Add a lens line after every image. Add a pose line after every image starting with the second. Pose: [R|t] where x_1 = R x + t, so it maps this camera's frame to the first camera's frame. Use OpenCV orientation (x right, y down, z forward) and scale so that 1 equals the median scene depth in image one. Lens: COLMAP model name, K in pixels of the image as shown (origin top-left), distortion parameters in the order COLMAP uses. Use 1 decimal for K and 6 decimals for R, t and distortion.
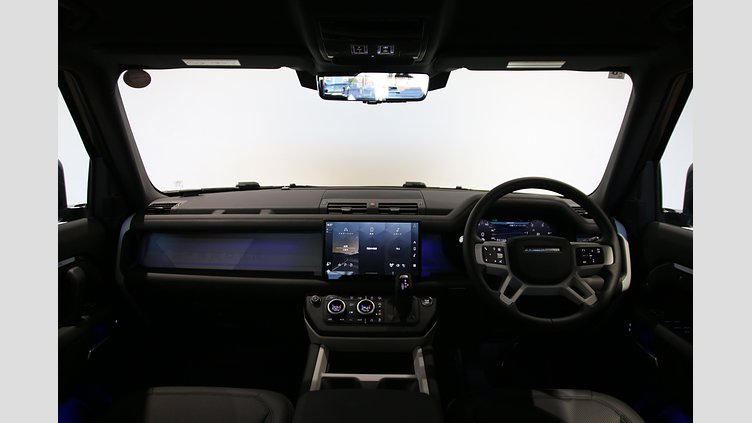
lens RADIAL K [[553.0, 0, 376.0], [0, 553.0, 211.5], [0, 0, 1]] dist [-0.085222, -0.000205]
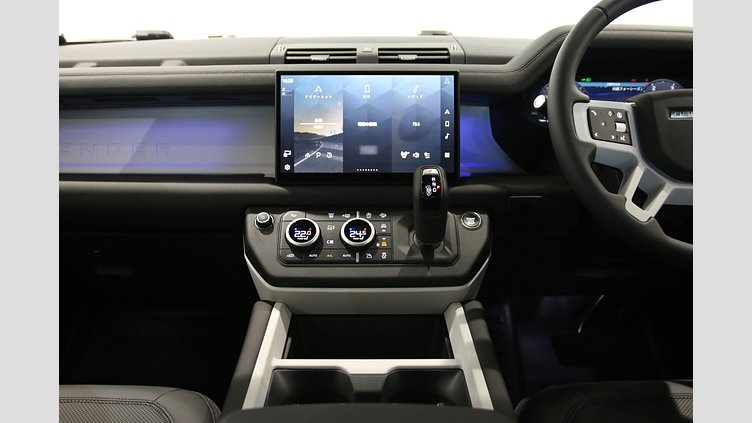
lens RADIAL K [[589.4, 0, 376.0], [0, 589.4, 211.5], [0, 0, 1]] dist [0.000846, -0.000725]
pose [[0.999709, -0.009019, 0.022373, -0.013164], [0.006843, 0.995403, 0.095526, 0.098466], [-0.023131, -0.095345, 0.995175, 0.430840]]
